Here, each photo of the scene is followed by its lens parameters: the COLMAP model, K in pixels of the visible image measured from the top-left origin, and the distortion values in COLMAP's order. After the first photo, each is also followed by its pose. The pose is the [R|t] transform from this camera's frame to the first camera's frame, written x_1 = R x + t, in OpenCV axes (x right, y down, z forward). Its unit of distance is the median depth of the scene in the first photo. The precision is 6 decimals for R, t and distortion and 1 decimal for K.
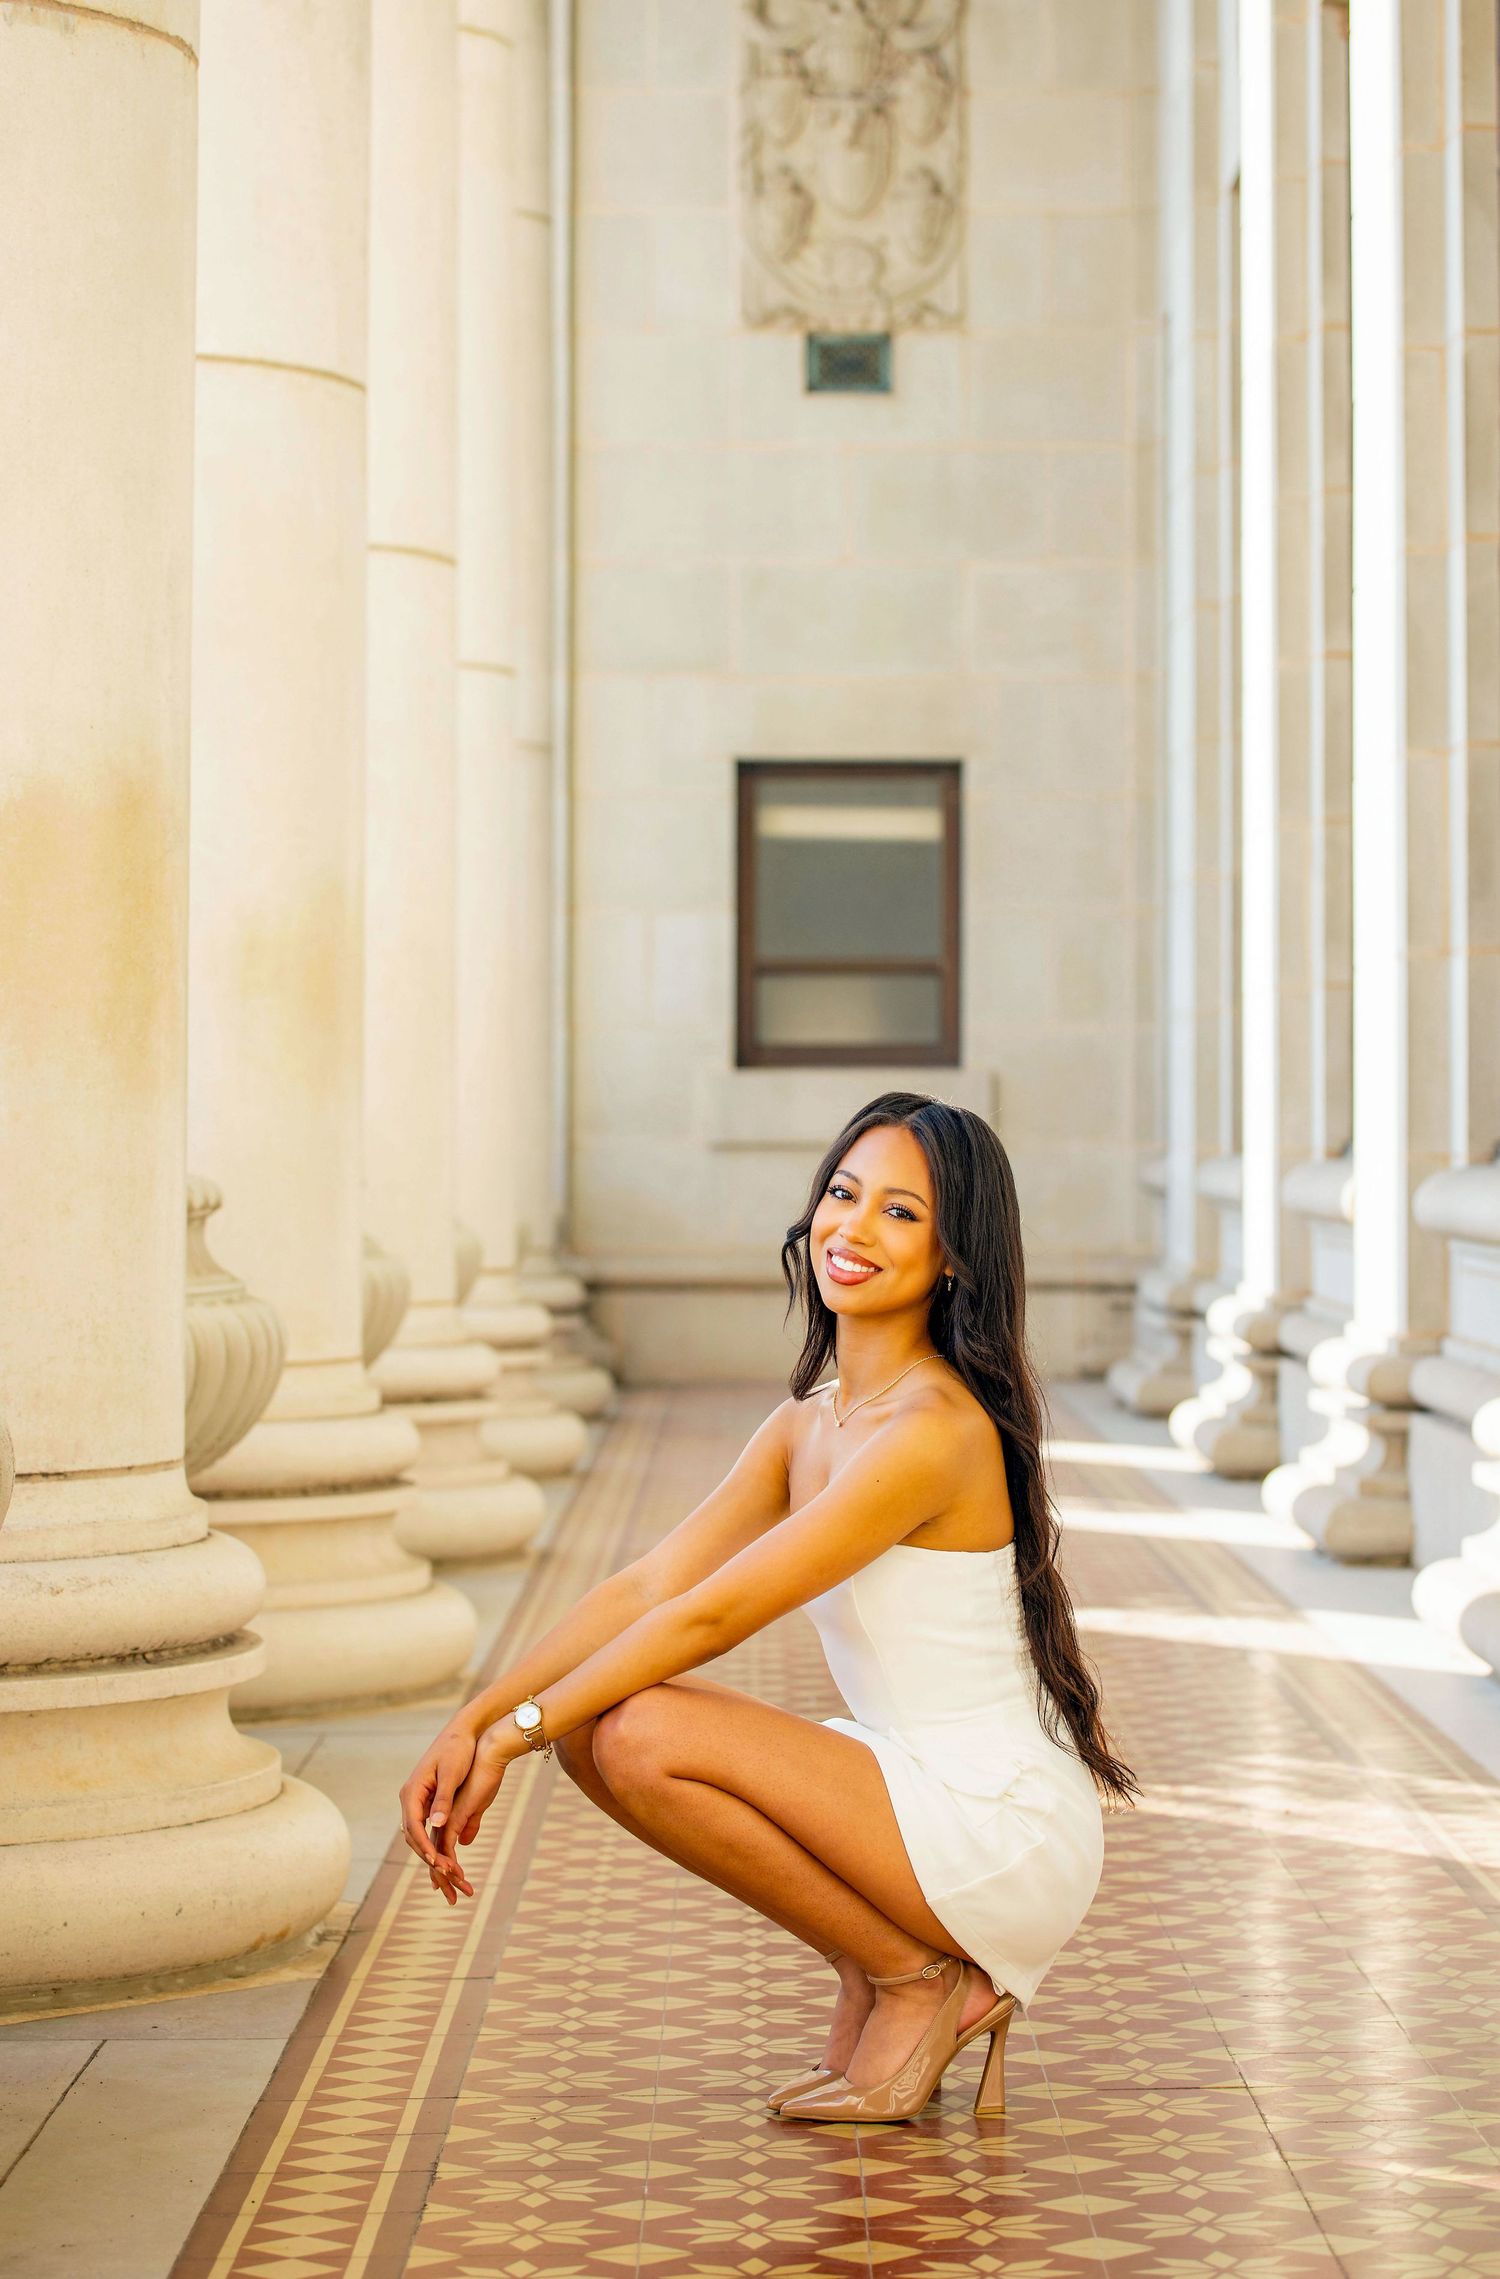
lens RADIAL K [[5405.5, 0, 750.0], [0, 5405.5, 1139.5], [0, 0, 1]] dist [-0.187095, -0.277726]
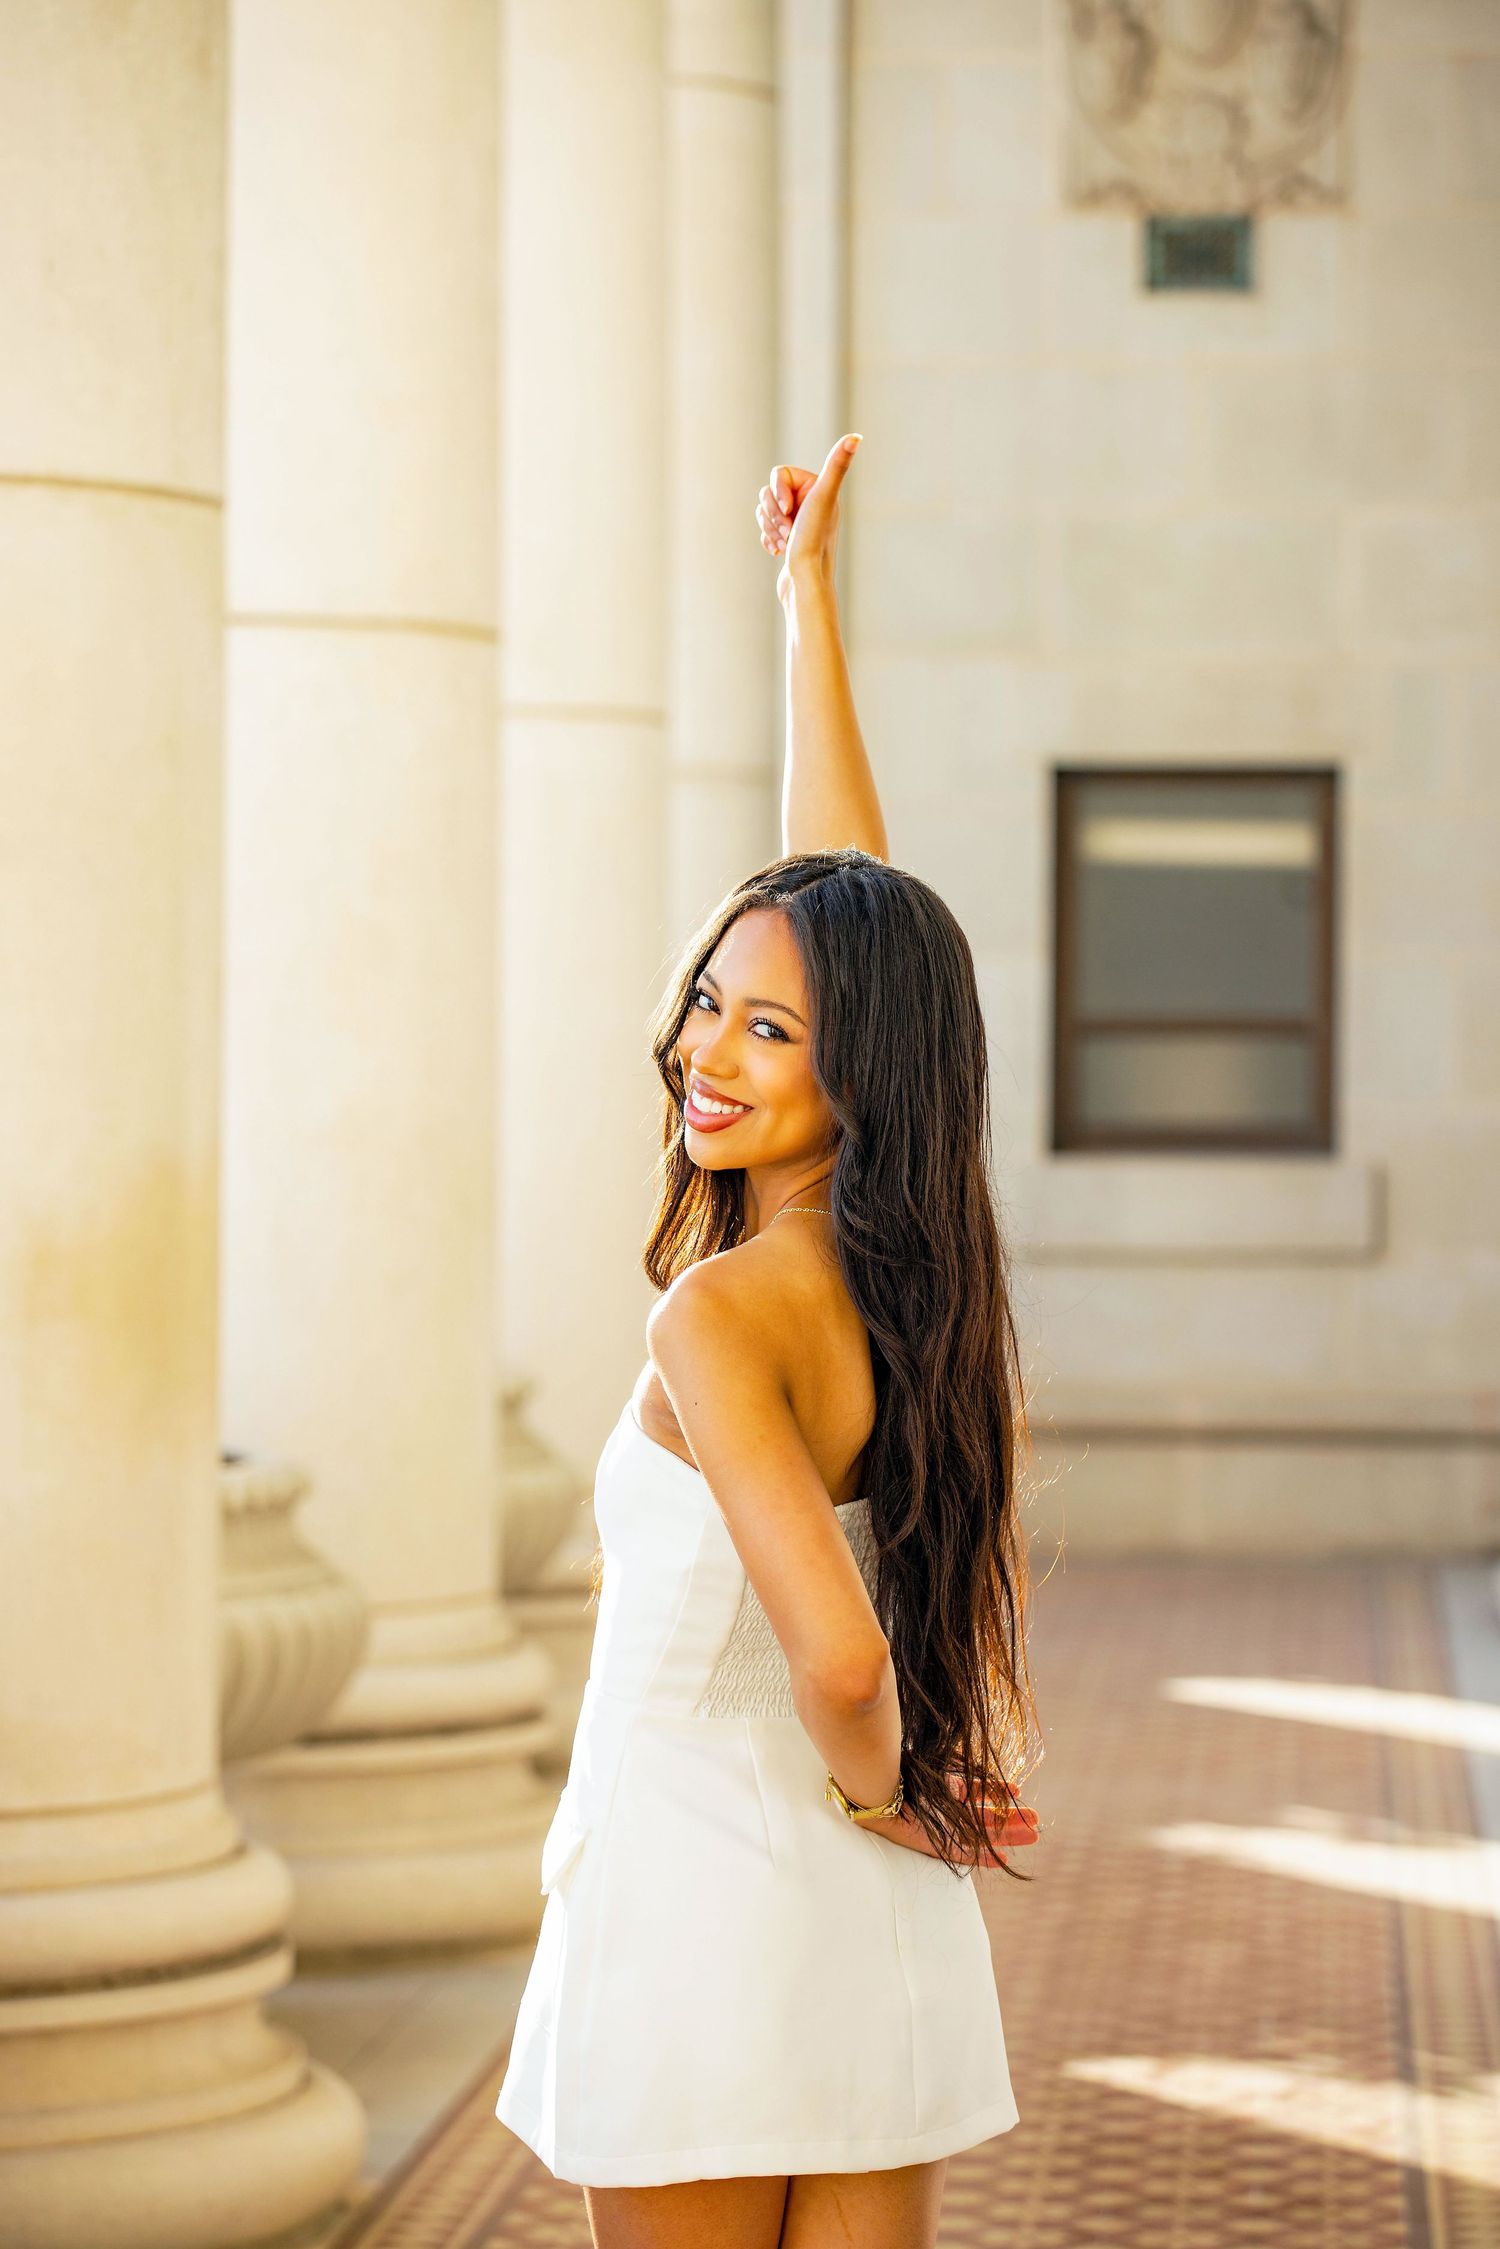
lens RADIAL K [[6644.0, 0, 813.9], [0, 6644.0, 1129.3], [0, 0, 1]] dist [-0.011611, 0.936167]
pose [[0.997244, 0.006980, -0.073867, 0.040799], [-0.006255, 0.999930, 0.010051, -0.031121], [0.073932, -0.009561, 0.997217, 0.039888]]
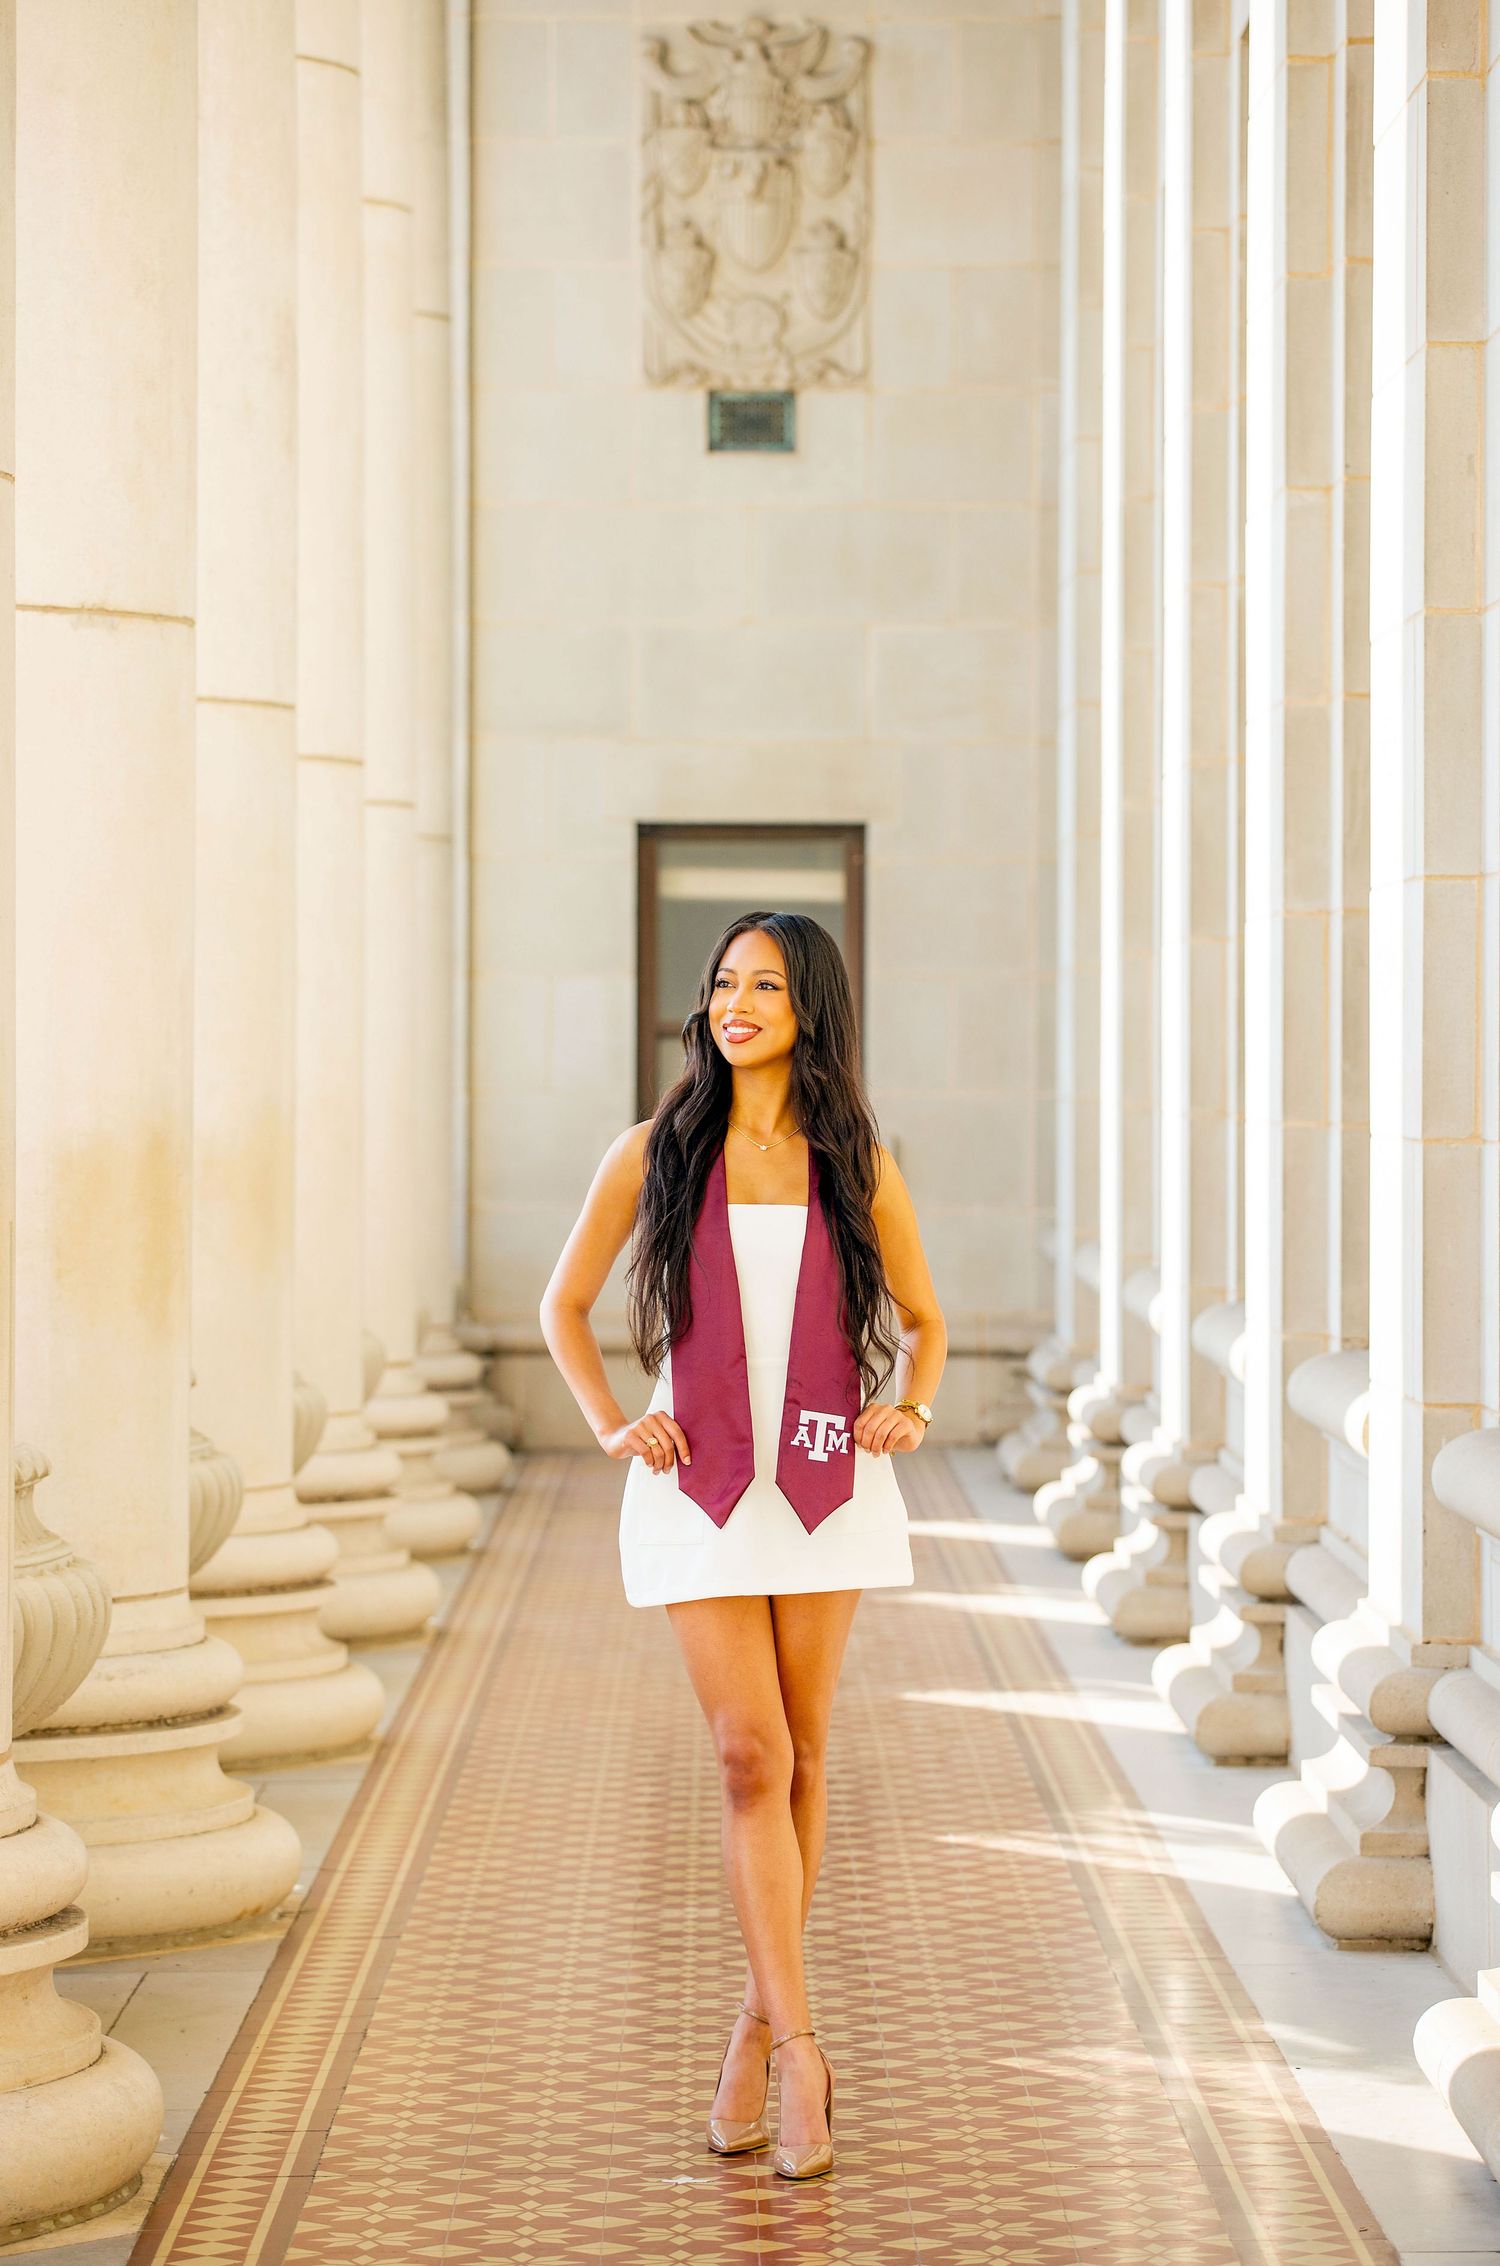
lens RADIAL K [[6750.8, 0, 750.0], [0, 6750.8, 1133.0], [0, 0, 1]] dist [0.082618, 0.531836]
pose [[0.999980, 0.001328, 0.006244, 0.012256], [-0.001377, 0.999968, 0.007850, -0.026898], [-0.006233, -0.007858, 0.999950, -0.286415]]
